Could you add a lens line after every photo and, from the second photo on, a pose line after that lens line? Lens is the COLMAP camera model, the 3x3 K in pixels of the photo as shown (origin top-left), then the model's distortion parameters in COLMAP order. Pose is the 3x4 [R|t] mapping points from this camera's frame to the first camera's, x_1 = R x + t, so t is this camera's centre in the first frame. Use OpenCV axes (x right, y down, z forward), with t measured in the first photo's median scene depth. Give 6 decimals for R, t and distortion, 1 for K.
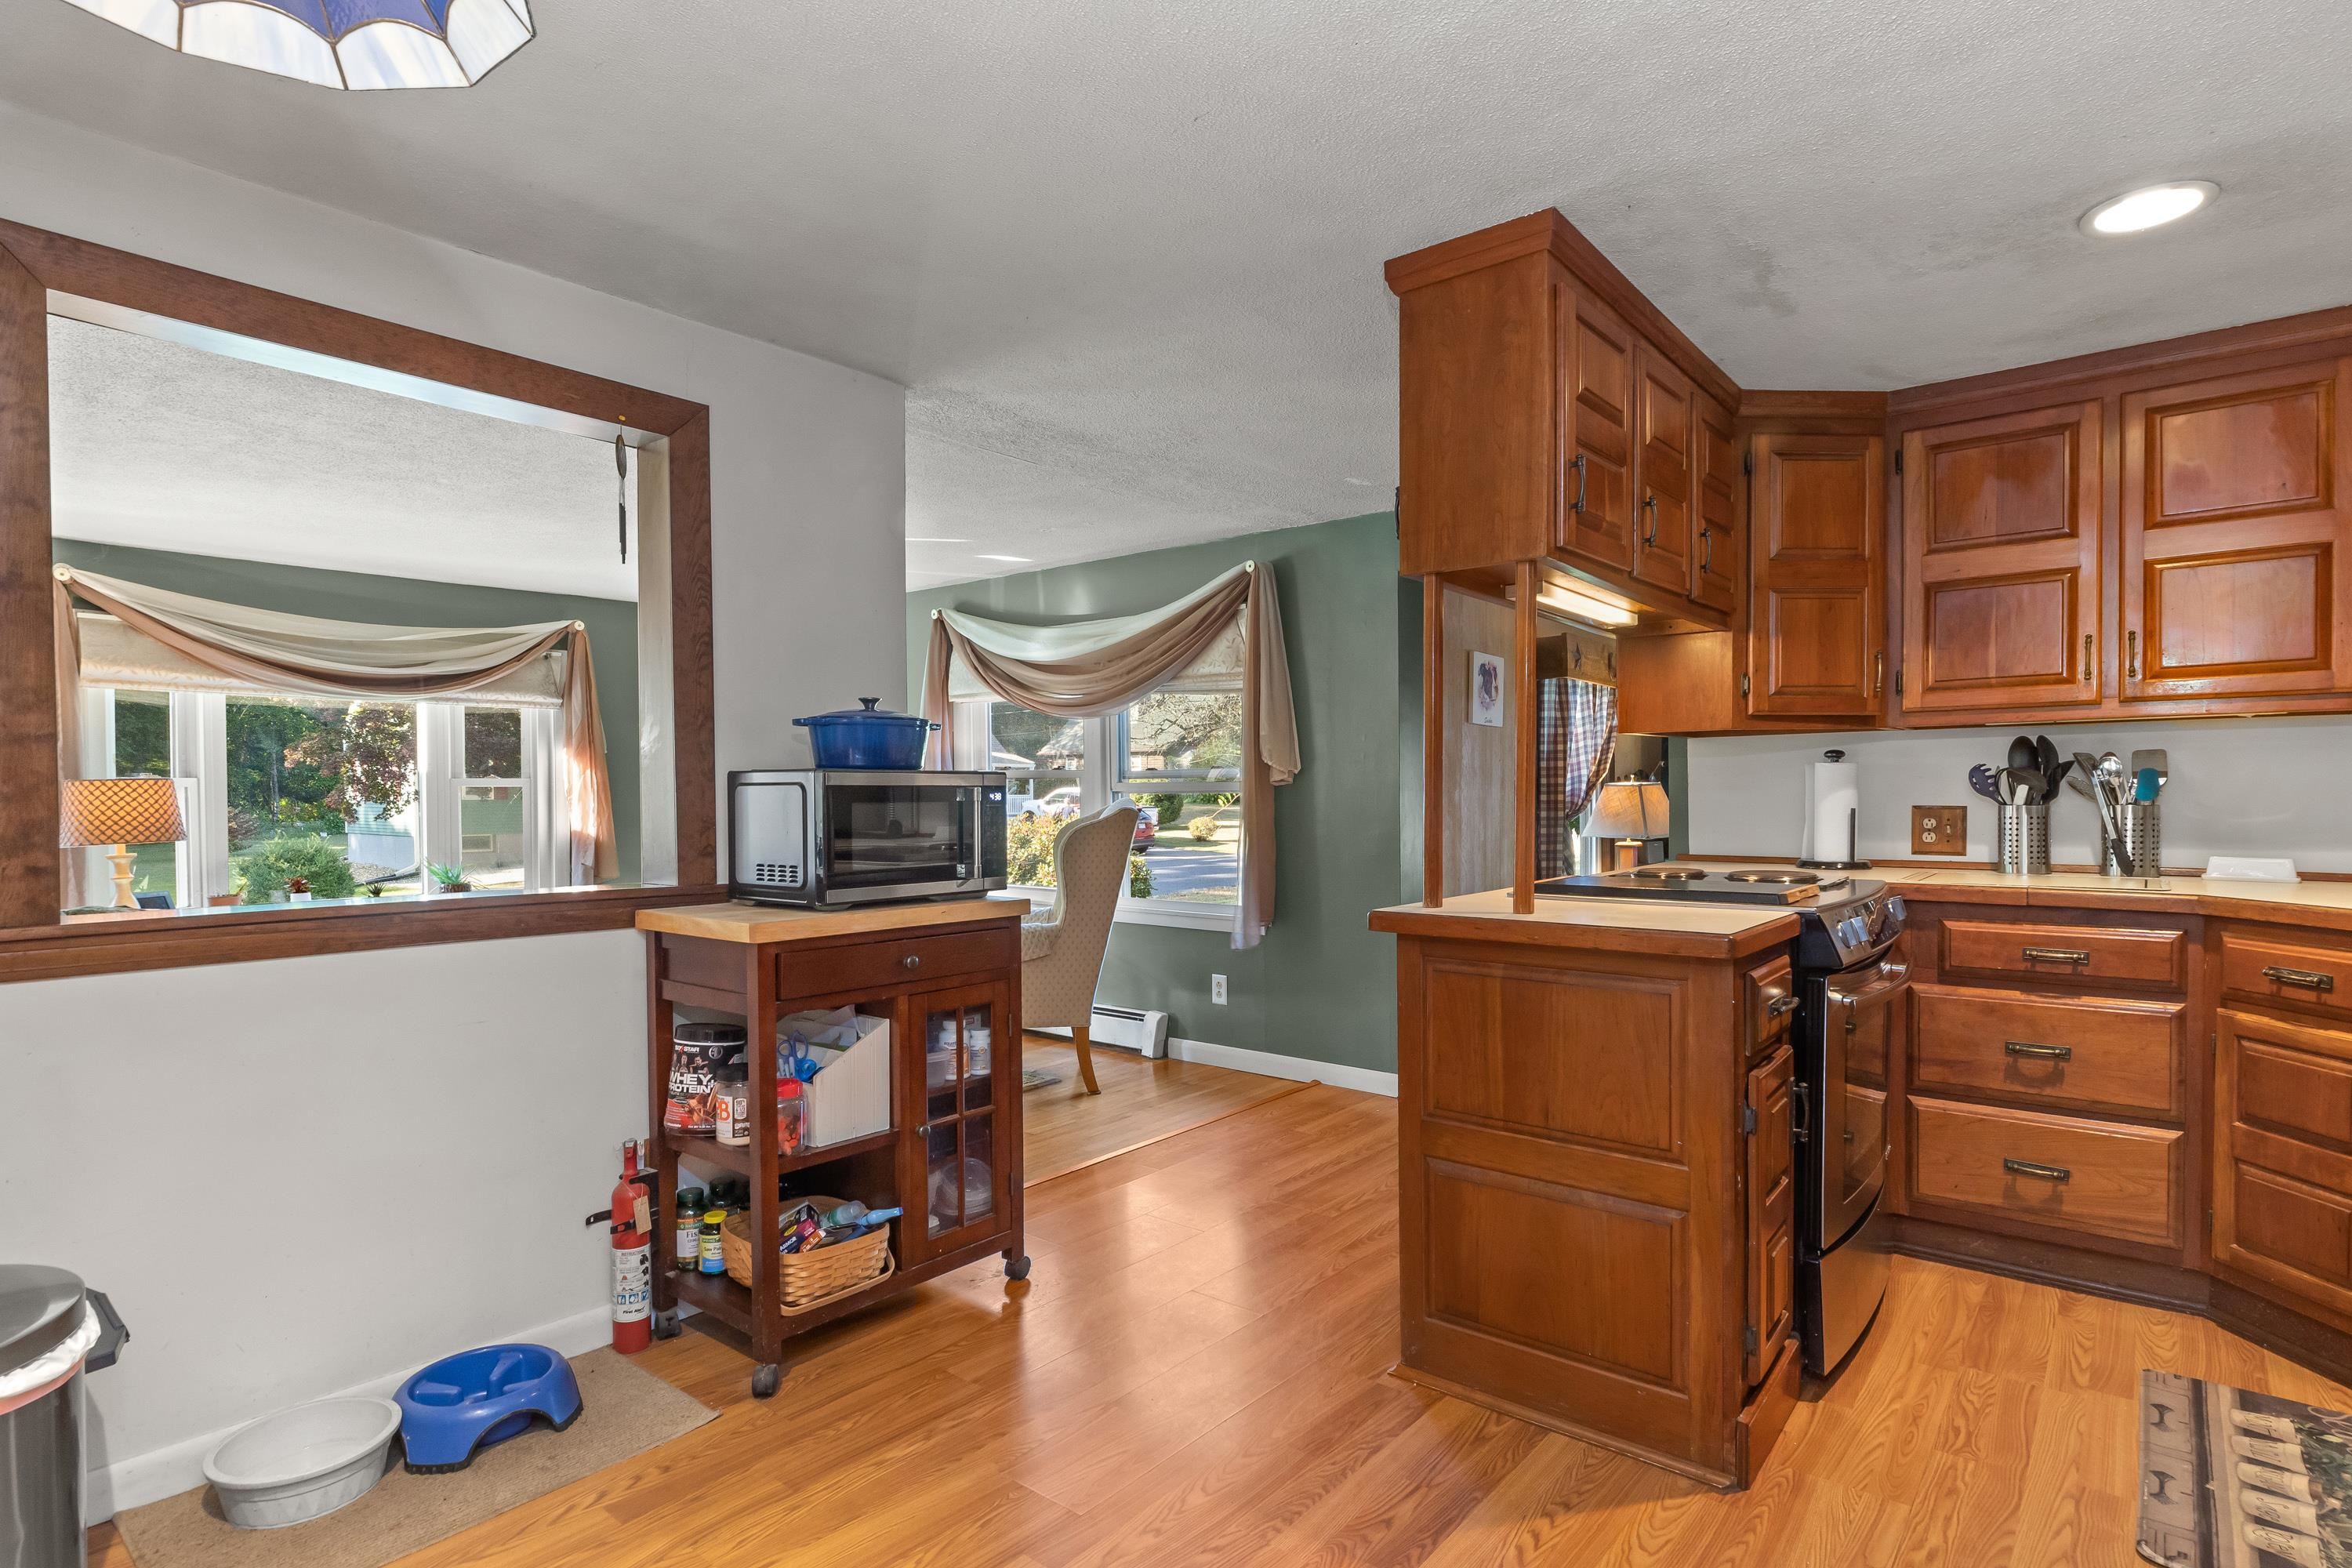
lens RADIAL K [[1172.1, 0, 1176.0], [0, 1172.1, 784.0], [0, 0, 1]] dist [-0.003022, -0.000593]
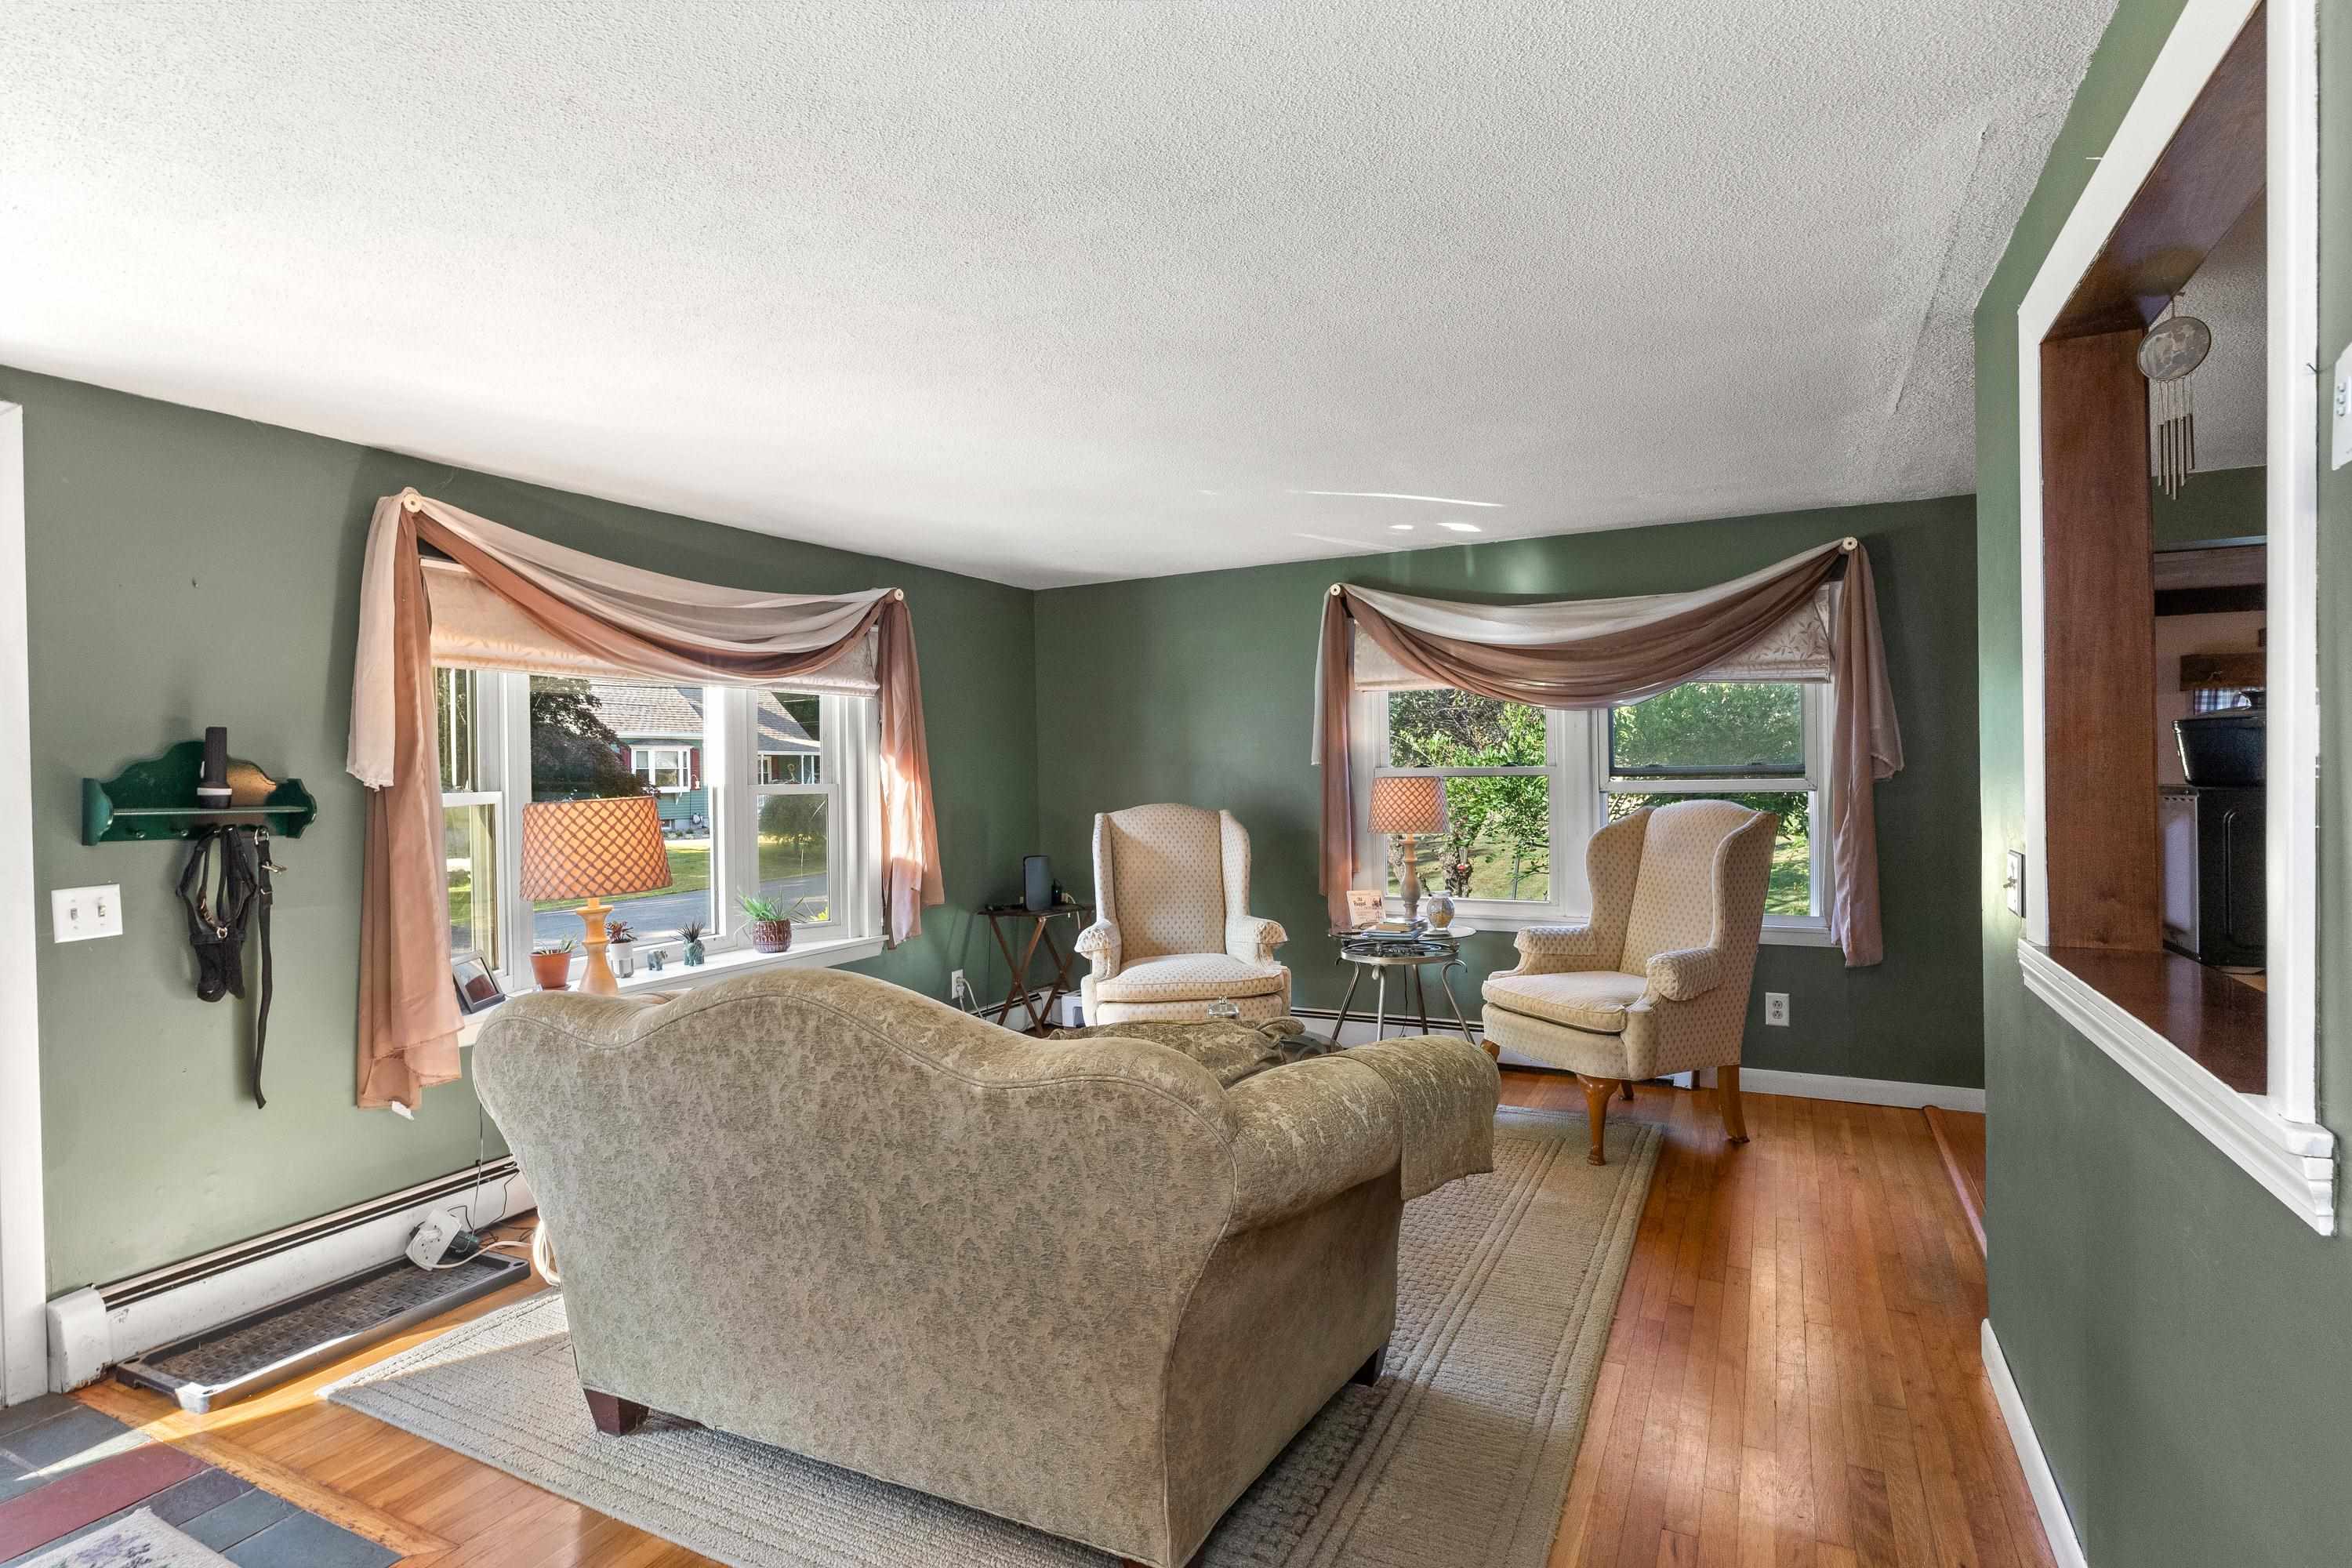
lens RADIAL K [[1172.1, 0, 1176.0], [0, 1172.1, 784.0], [0, 0, 1]] dist [-0.003022, -0.000593]
pose [[0.973352, -0.017580, 0.228643, -0.620498], [0.014280, 0.999769, 0.016078, -0.020850], [-0.228873, -0.012385, 0.973378, 0.222952]]
